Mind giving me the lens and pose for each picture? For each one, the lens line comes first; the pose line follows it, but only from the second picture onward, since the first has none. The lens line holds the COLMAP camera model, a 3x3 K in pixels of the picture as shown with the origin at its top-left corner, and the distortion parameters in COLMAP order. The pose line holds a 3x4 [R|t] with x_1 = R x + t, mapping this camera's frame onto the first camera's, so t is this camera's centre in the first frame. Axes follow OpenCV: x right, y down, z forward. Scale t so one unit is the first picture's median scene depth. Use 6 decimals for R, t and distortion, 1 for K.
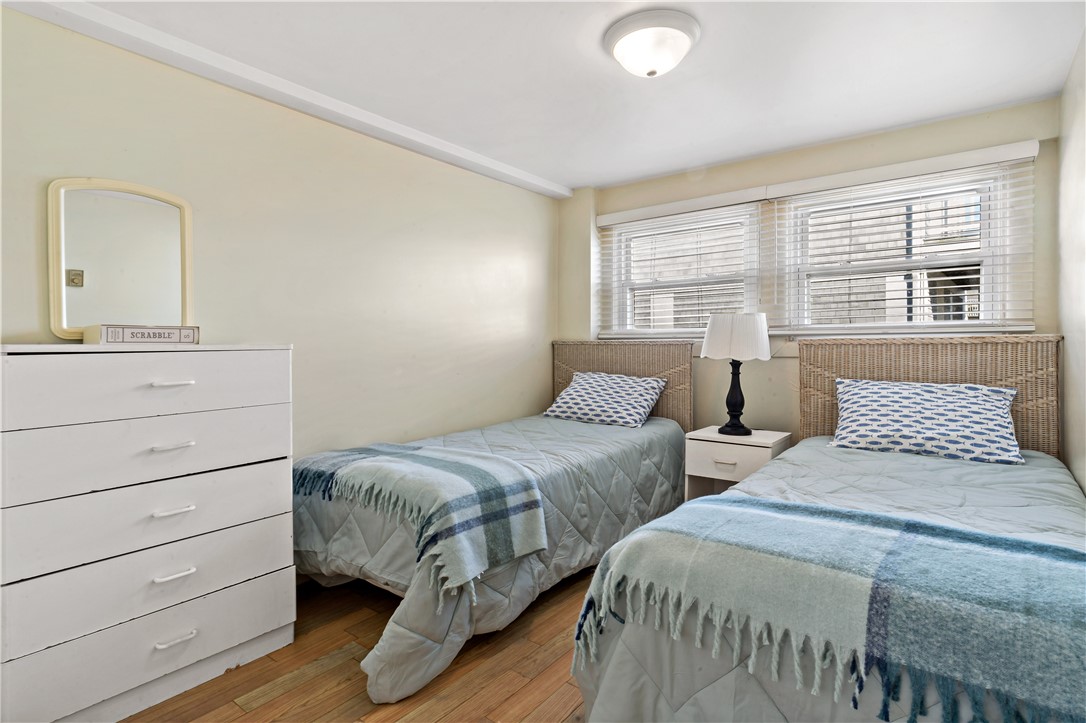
lens RADIAL K [[548.4, 0, 543.4], [0, 548.4, 342.8], [0, 0, 1]] dist [-0.000586, 0.000164]
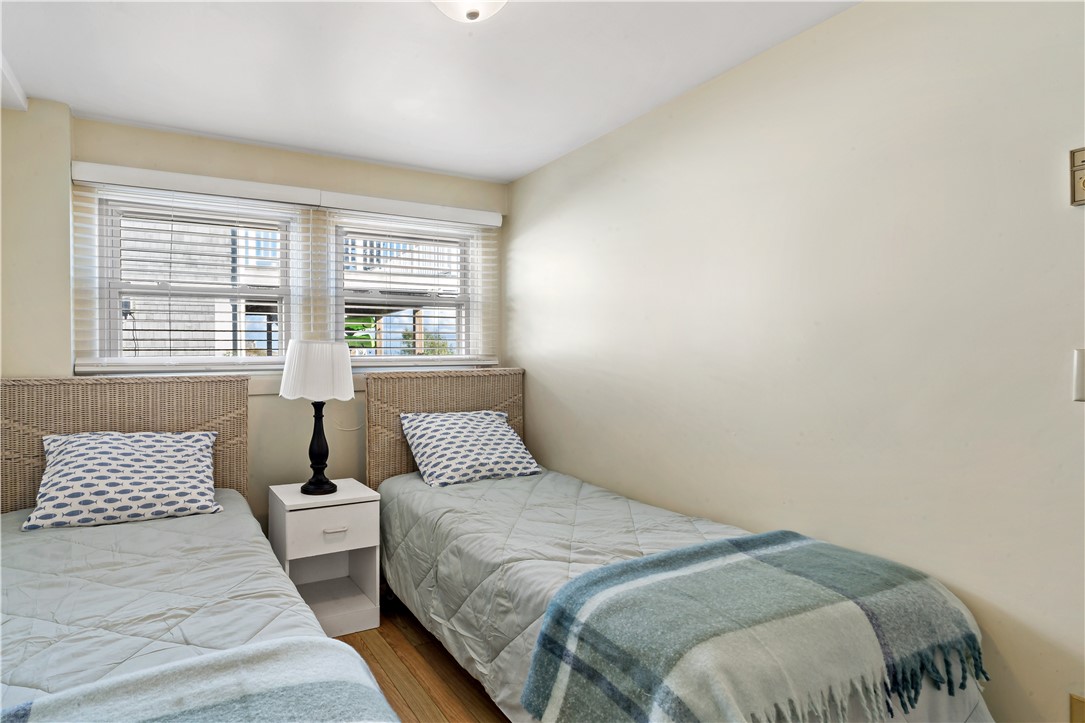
lens RADIAL K [[568.3, 0, 542.3], [0, 568.3, 369.9], [0, 0, 1]] dist [-0.001304, 0.000115]
pose [[0.459629, -0.002770, 0.888107, -0.237734], [-0.001760, 0.999990, 0.004029, -0.016334], [-0.888109, -0.003415, 0.459620, 0.329115]]
